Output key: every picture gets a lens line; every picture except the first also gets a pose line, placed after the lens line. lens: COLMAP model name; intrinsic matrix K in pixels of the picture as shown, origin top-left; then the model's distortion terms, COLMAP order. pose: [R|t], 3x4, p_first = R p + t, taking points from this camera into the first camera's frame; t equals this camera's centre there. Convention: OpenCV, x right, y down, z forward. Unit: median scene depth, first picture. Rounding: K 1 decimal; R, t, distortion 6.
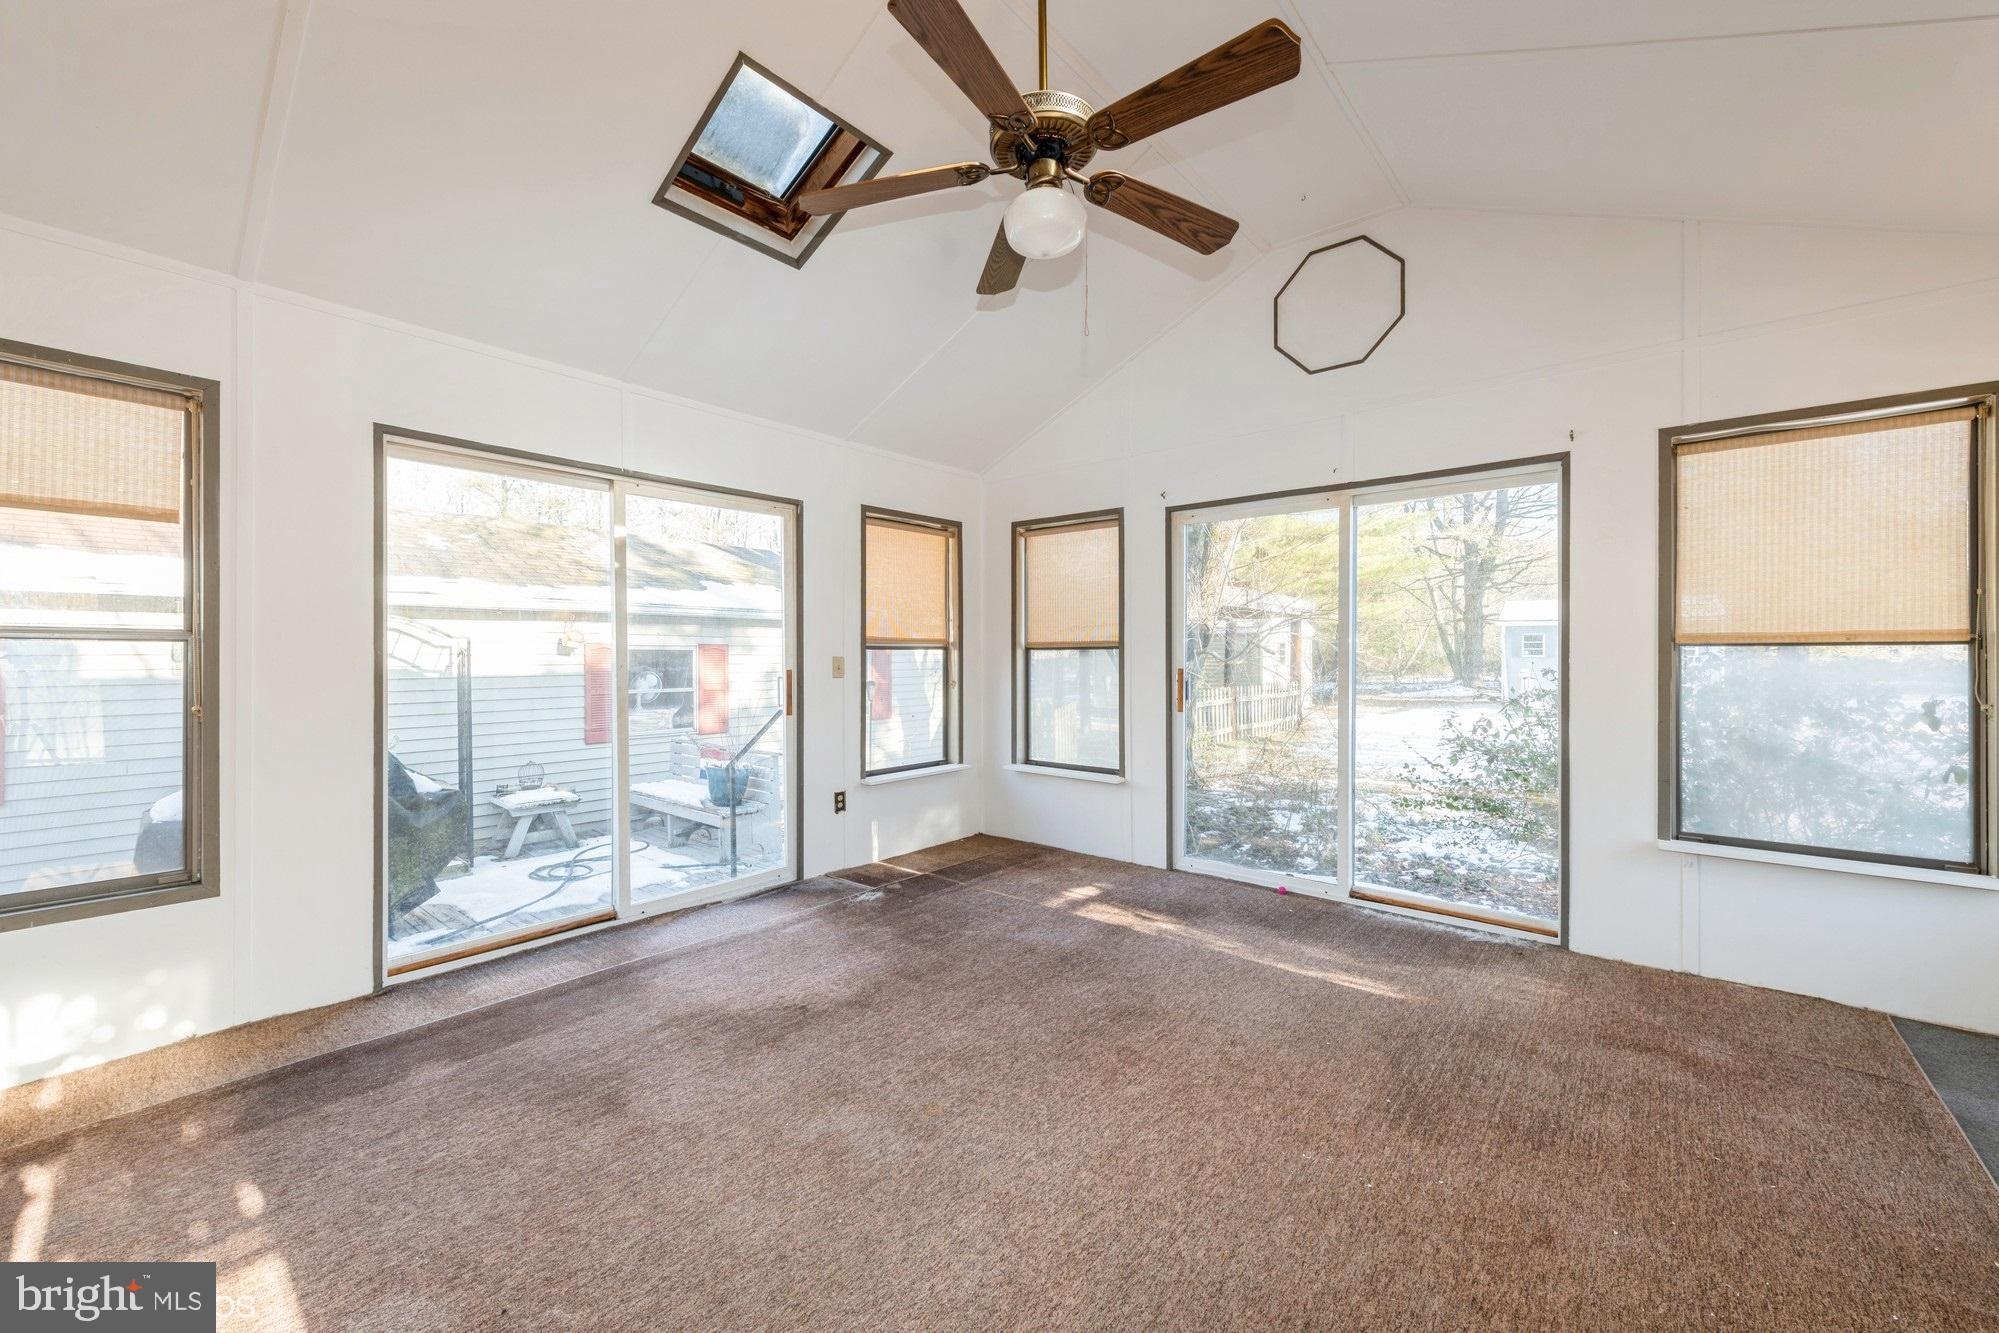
lens RADIAL K [[784.0, 0, 997.2], [0, 784.0, 657.6], [0, 0, 1]] dist [0.006923, -0.001258]
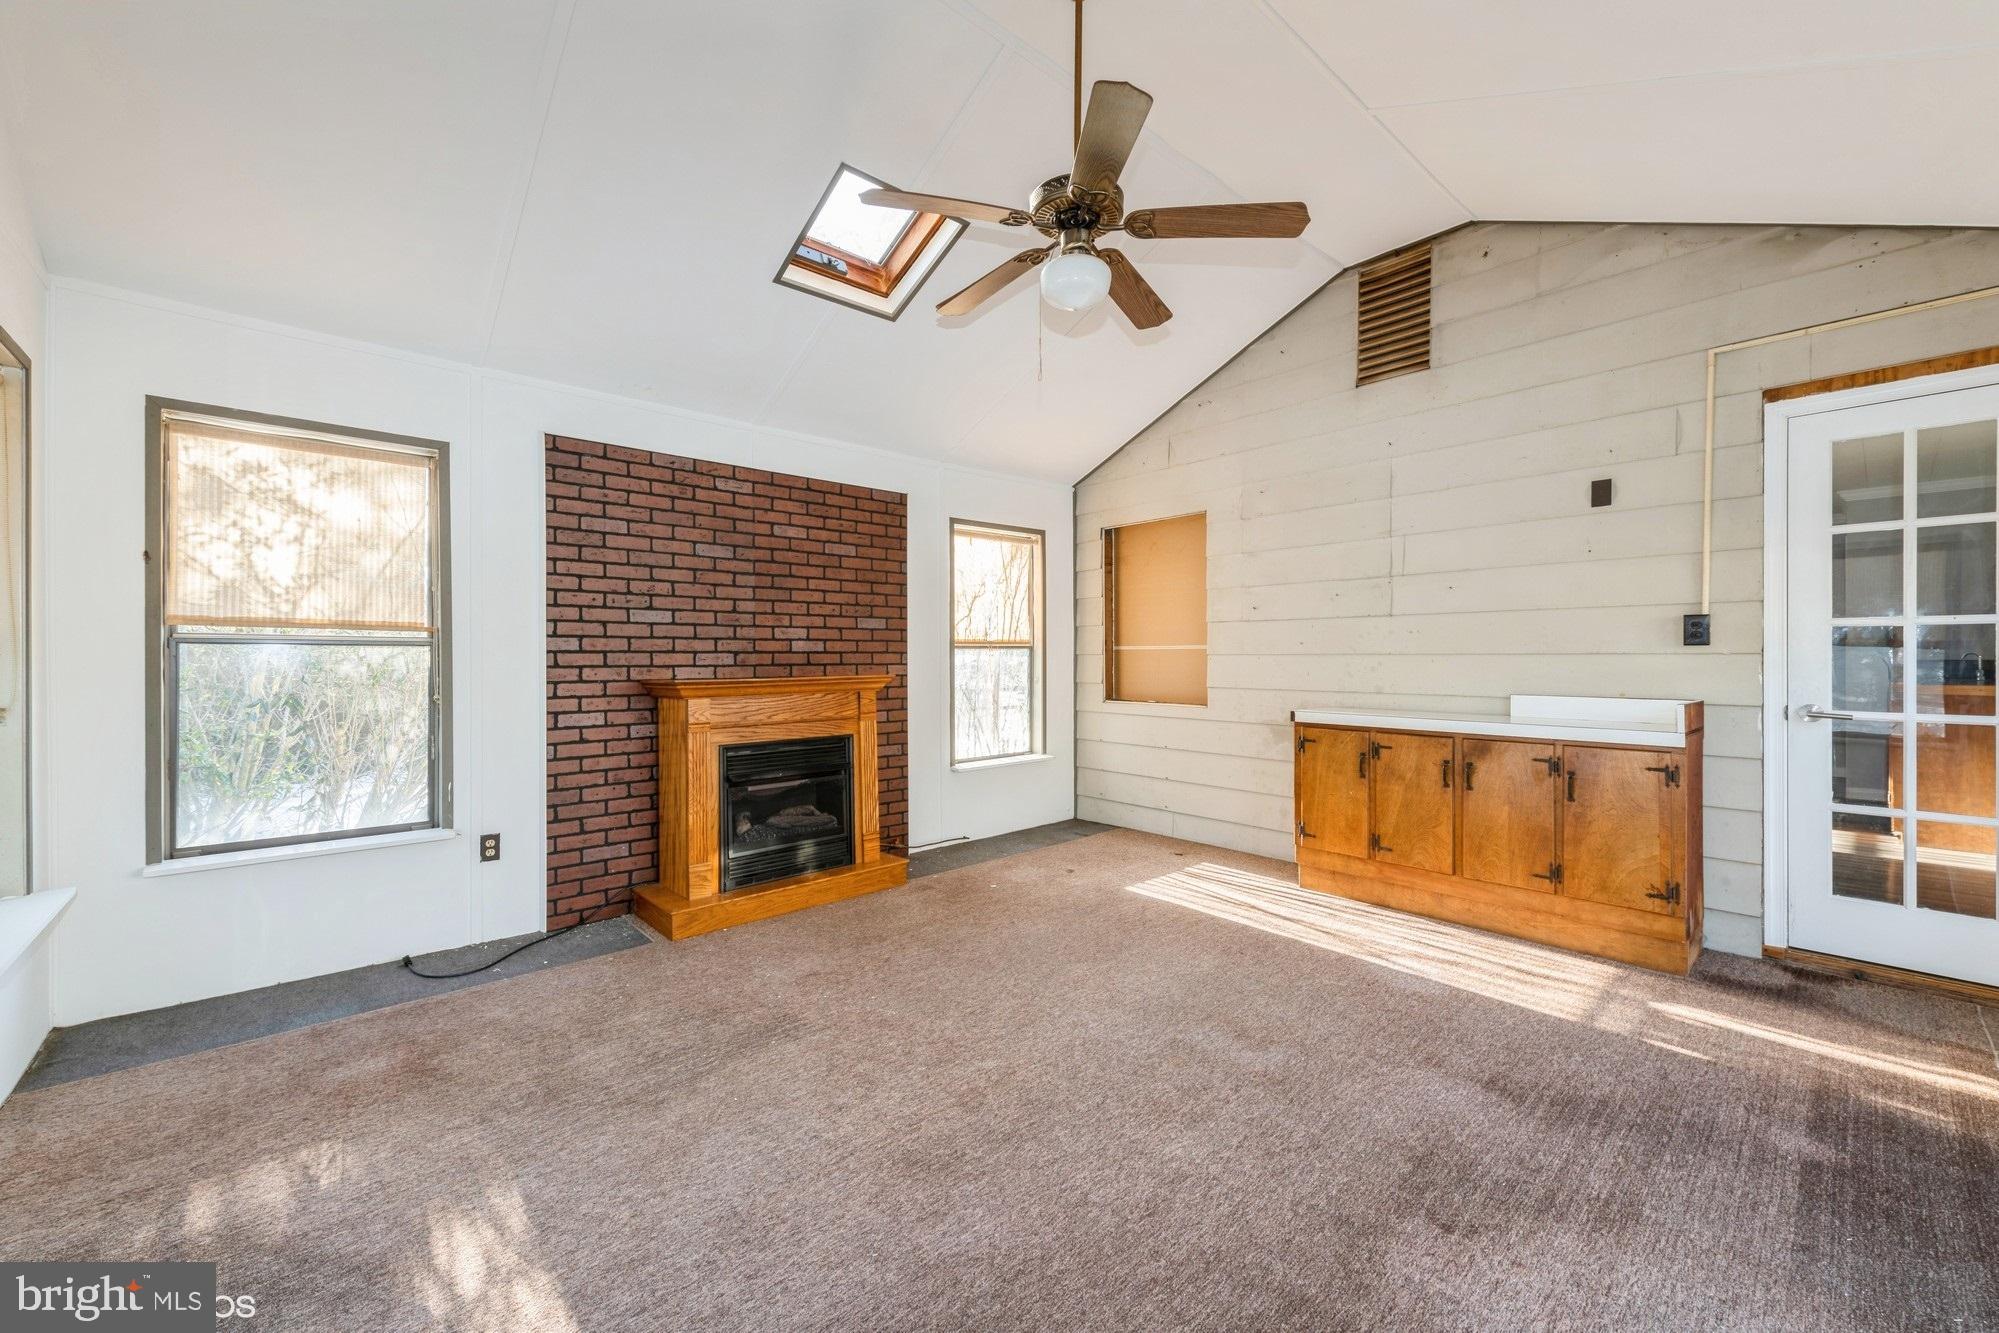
lens RADIAL K [[784.0, 0, 991.6], [0, 784.0, 659.3], [0, 0, 1]] dist [0.006923, -0.001258]
pose [[-0.989336, 0.001414, 0.145647, 0.013994], [0.002687, 0.999960, 0.008544, -0.002401], [-0.145629, 0.008844, -0.989300, 1.908921]]
